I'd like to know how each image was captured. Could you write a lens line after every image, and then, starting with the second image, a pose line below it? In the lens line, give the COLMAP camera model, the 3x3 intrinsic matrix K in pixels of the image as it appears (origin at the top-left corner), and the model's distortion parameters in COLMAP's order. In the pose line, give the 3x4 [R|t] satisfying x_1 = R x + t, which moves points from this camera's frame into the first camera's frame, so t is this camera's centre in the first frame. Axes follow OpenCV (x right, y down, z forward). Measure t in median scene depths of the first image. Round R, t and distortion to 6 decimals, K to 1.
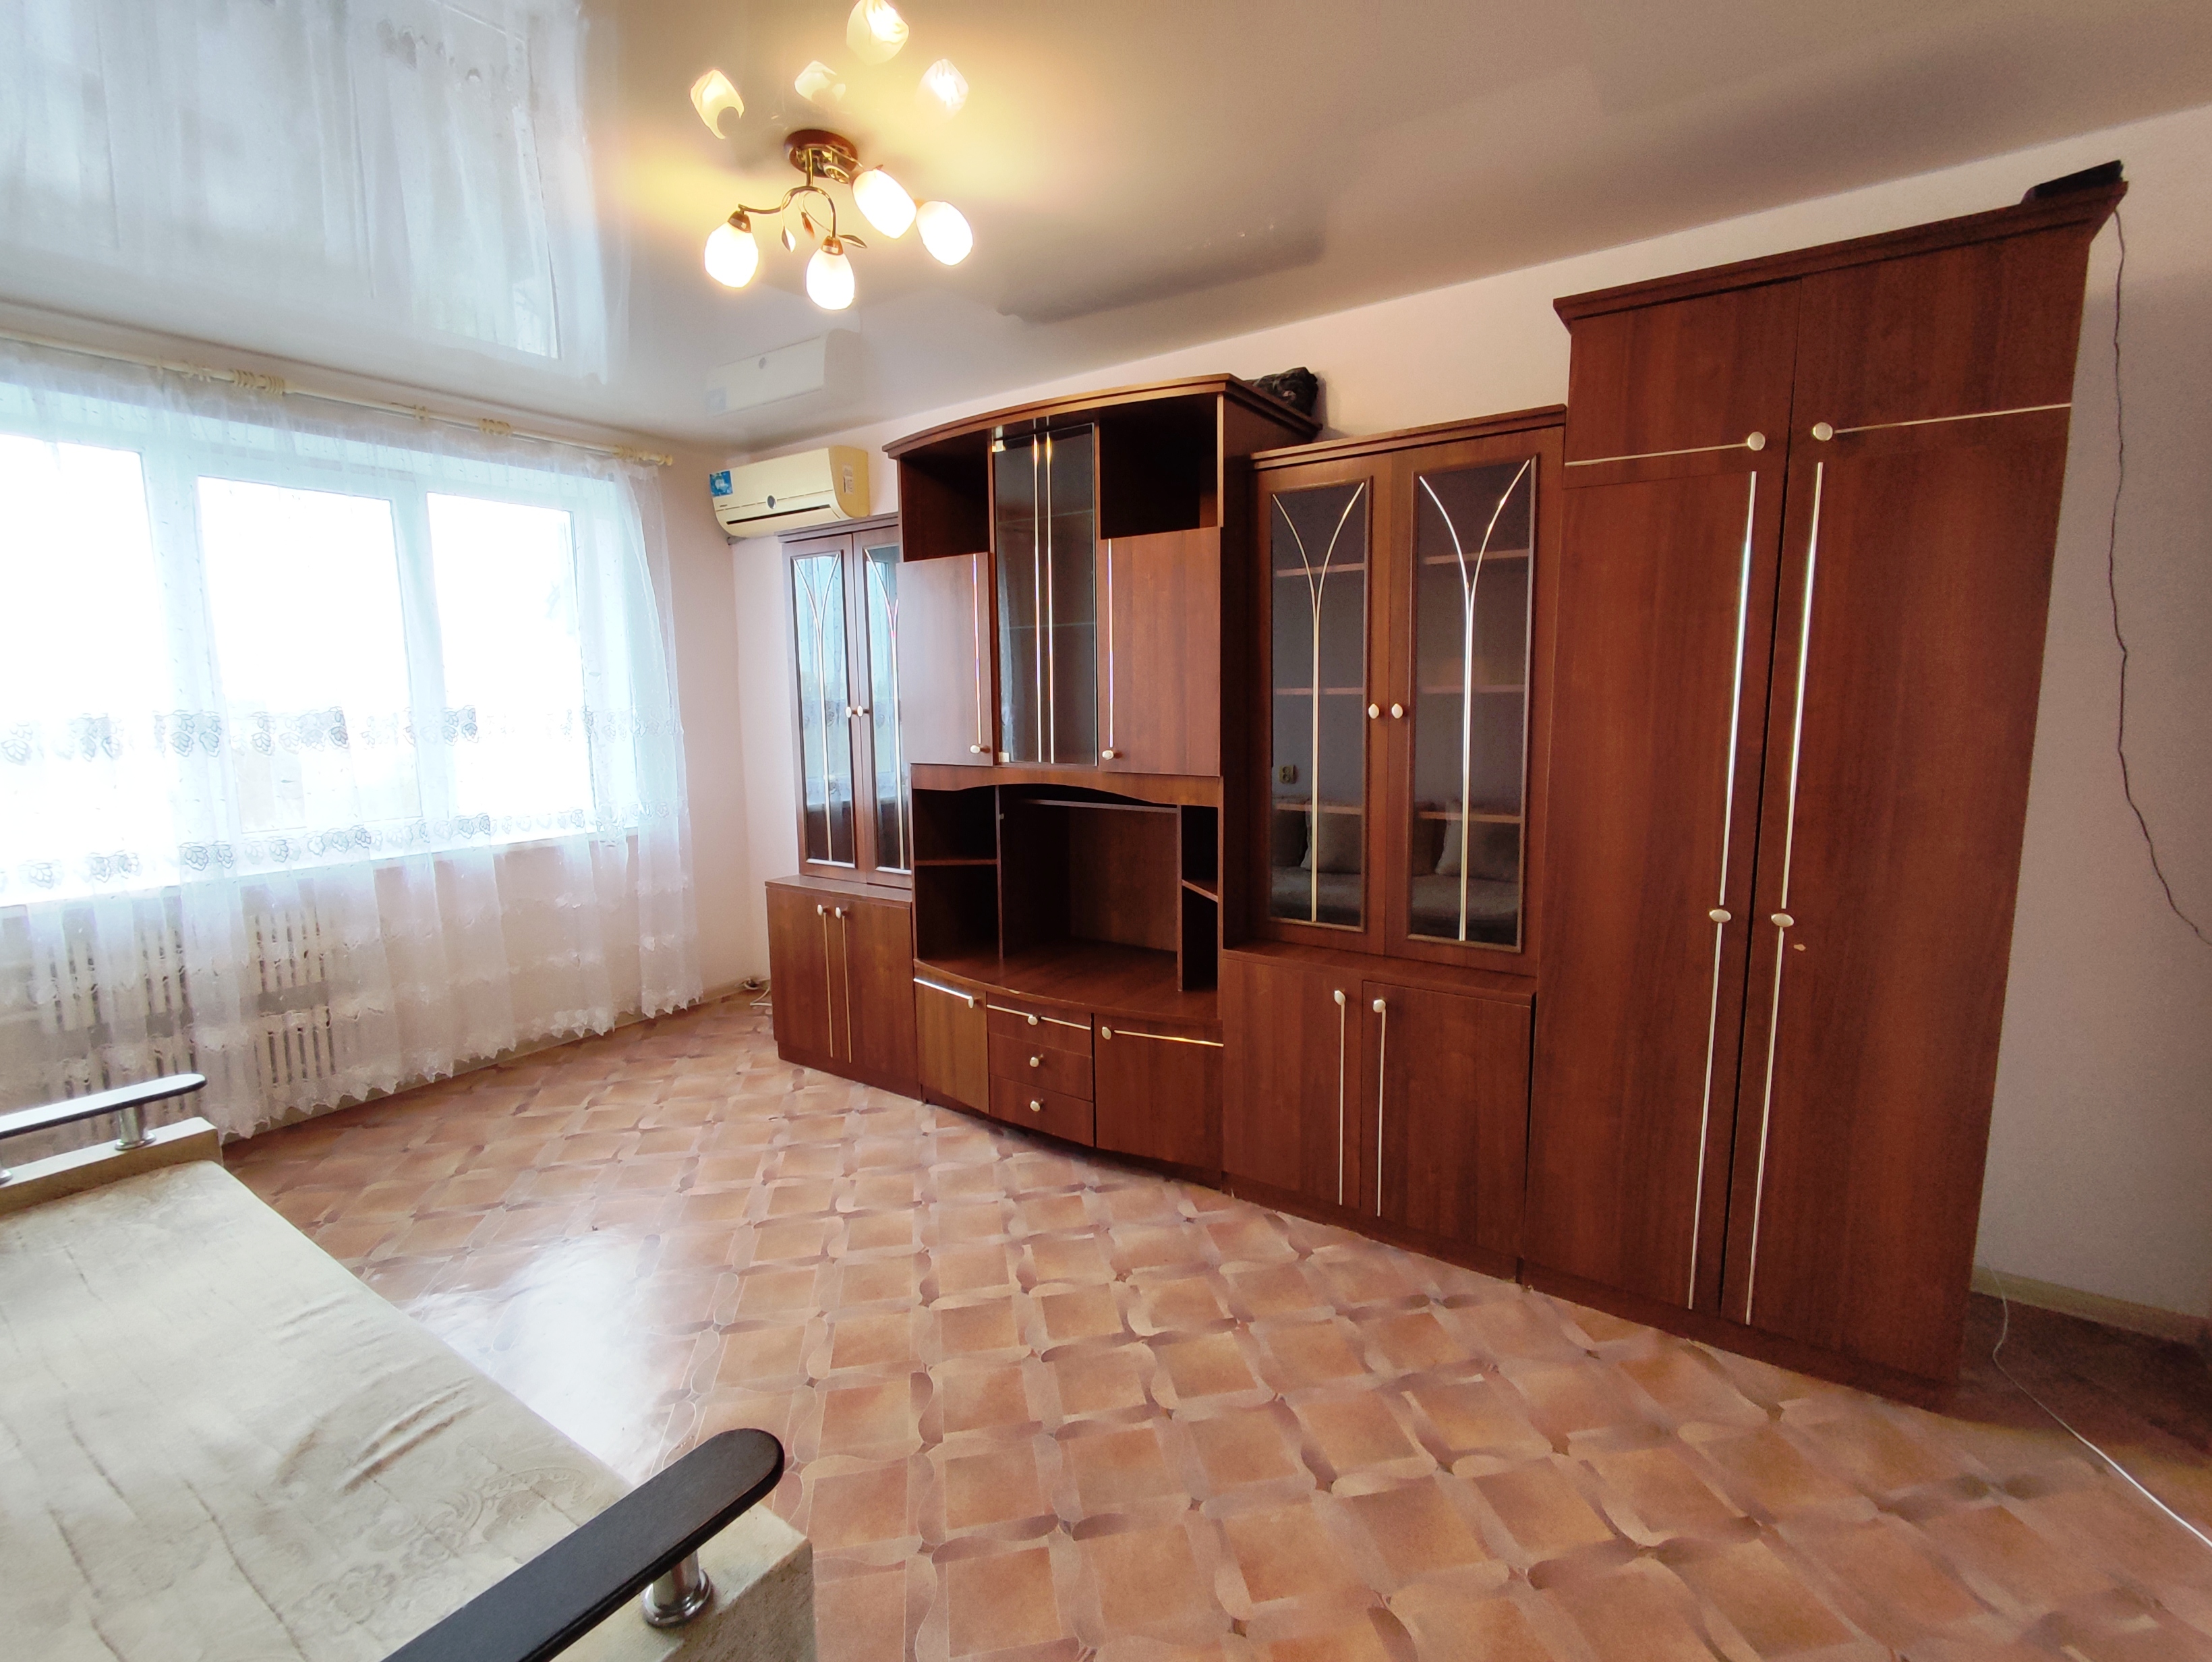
lens RADIAL K [[996.5, 0, 1106.0], [0, 996.5, 831.0], [0, 0, 1]] dist [0.003503, -0.001055]
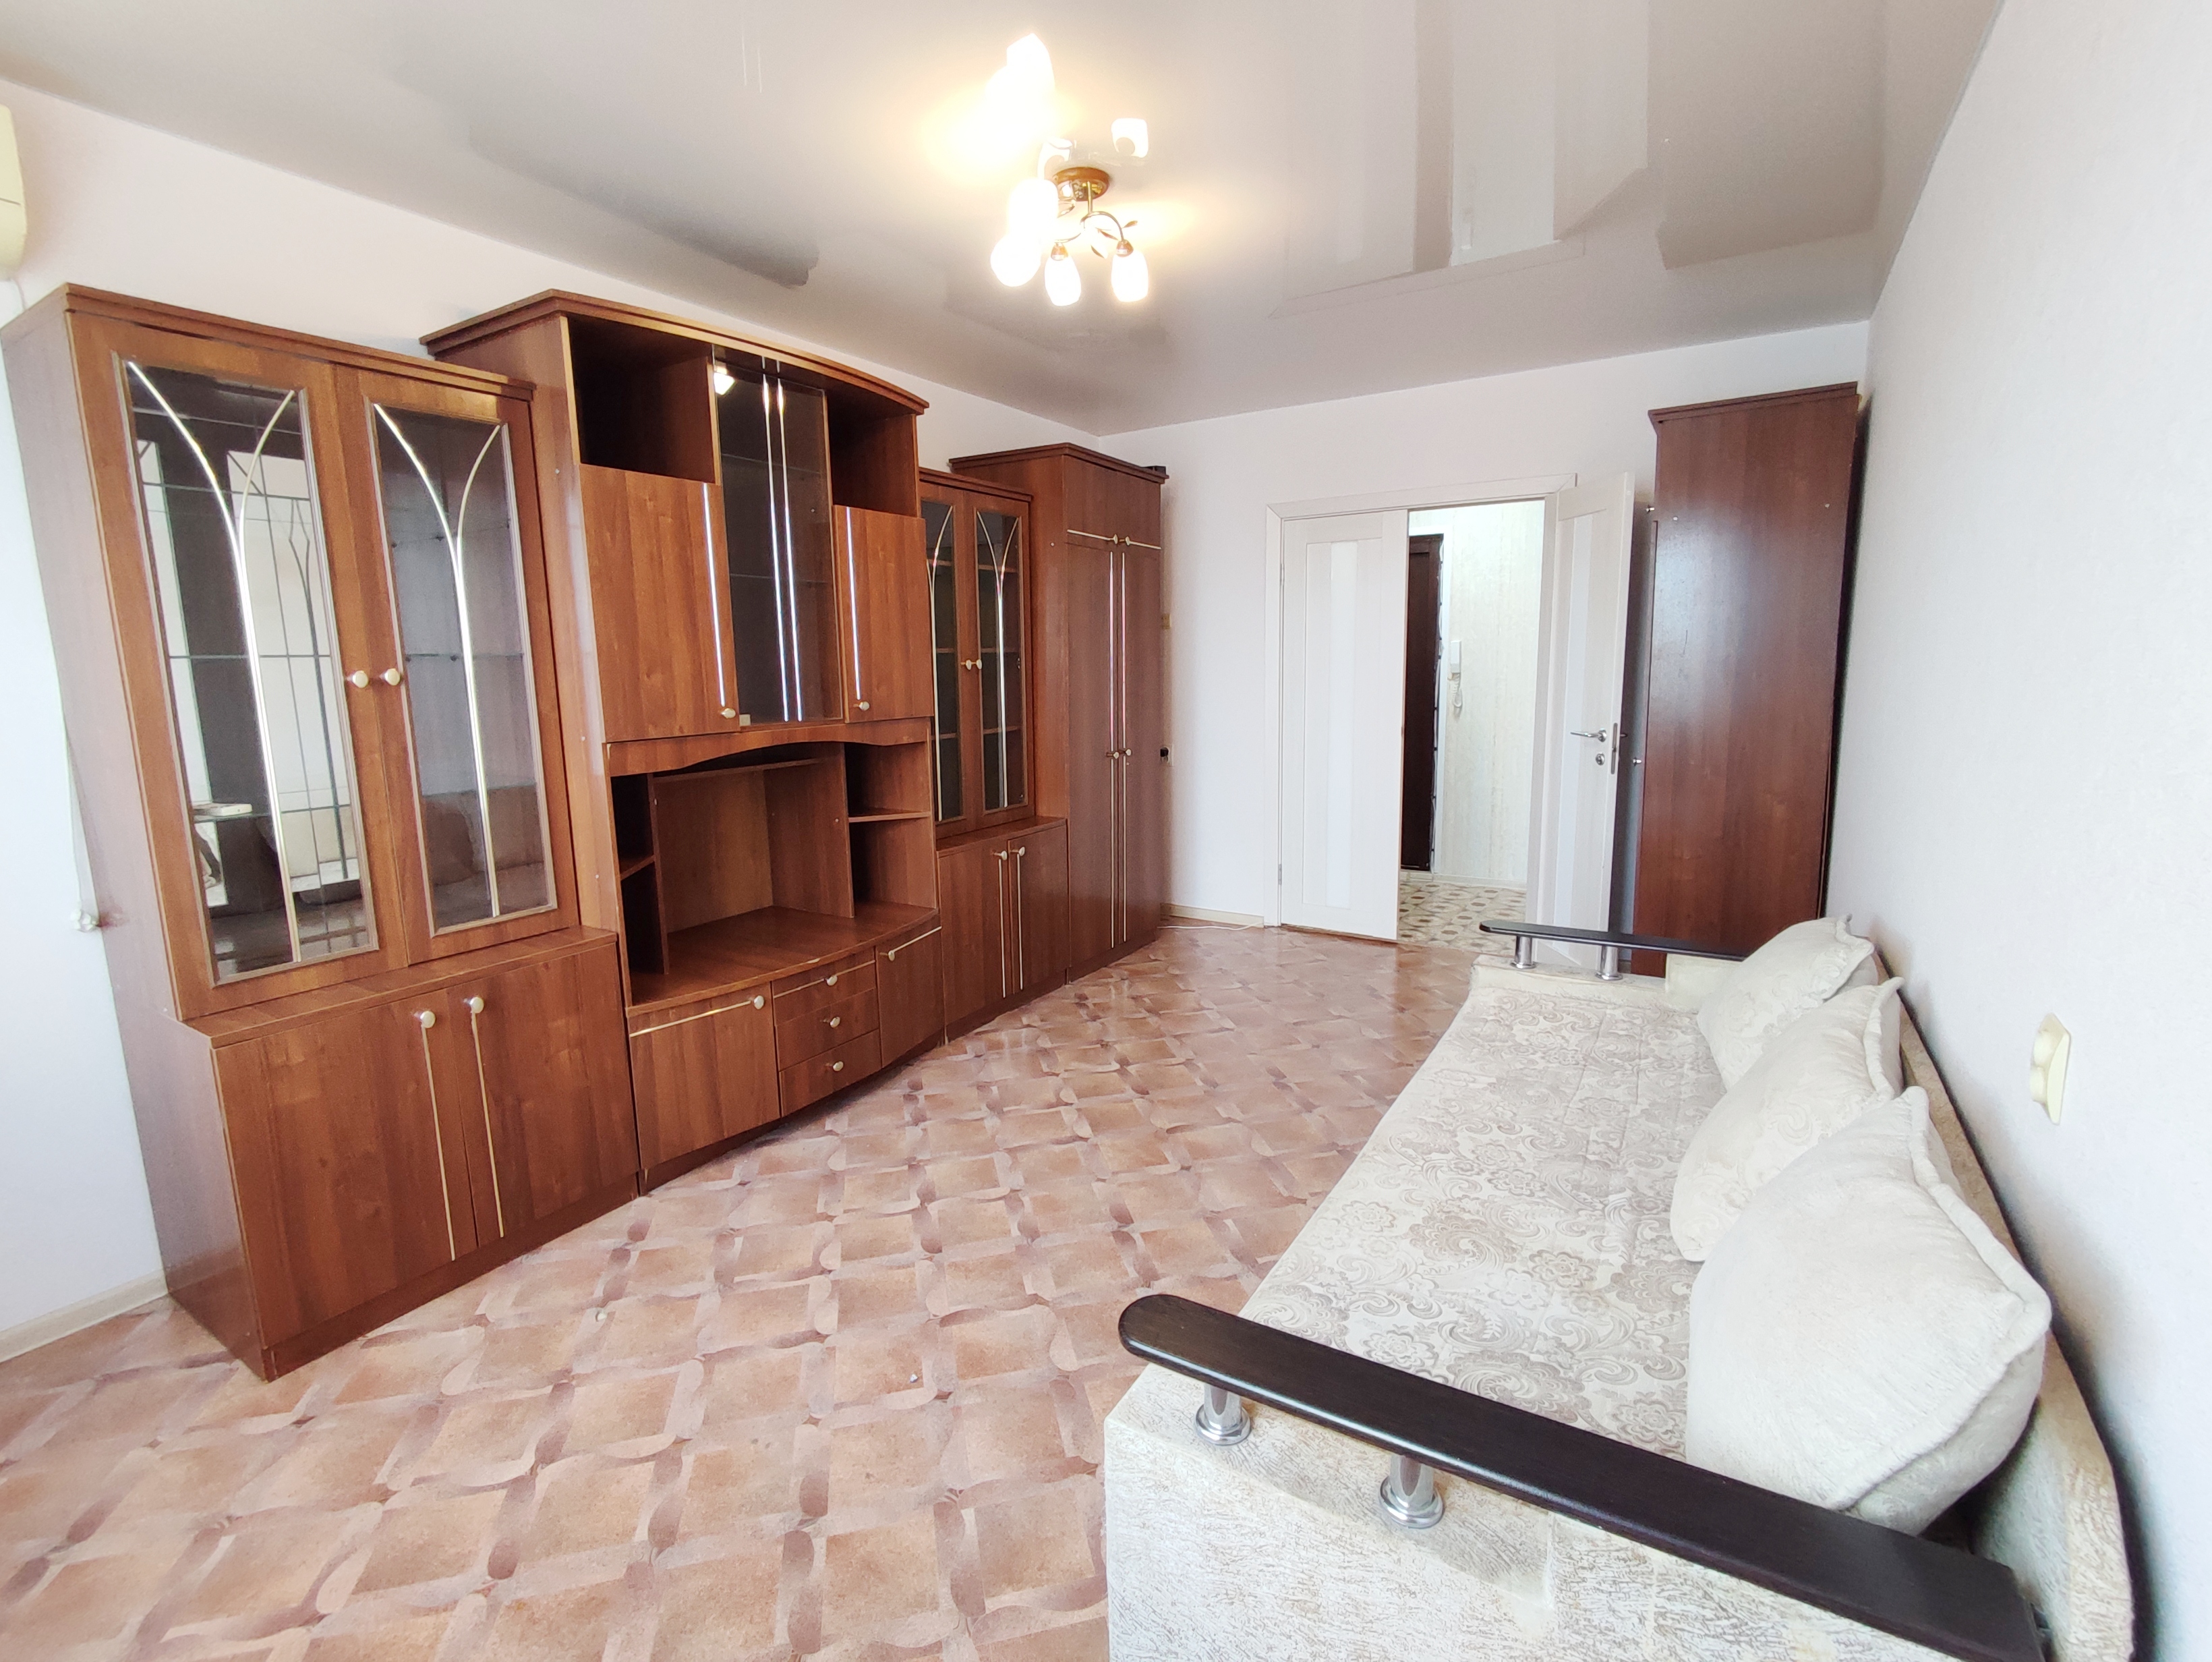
lens RADIAL K [[1032.0, 0, 1121.5], [0, 1032.0, 817.4], [0, 0, 1]] dist [0.039748, -0.020040]
pose [[-0.060926, -0.150600, 0.986716, -0.962267], [0.139667, 0.977540, 0.157823, -0.080629], [-0.988322, 0.147428, -0.038524, 0.650724]]
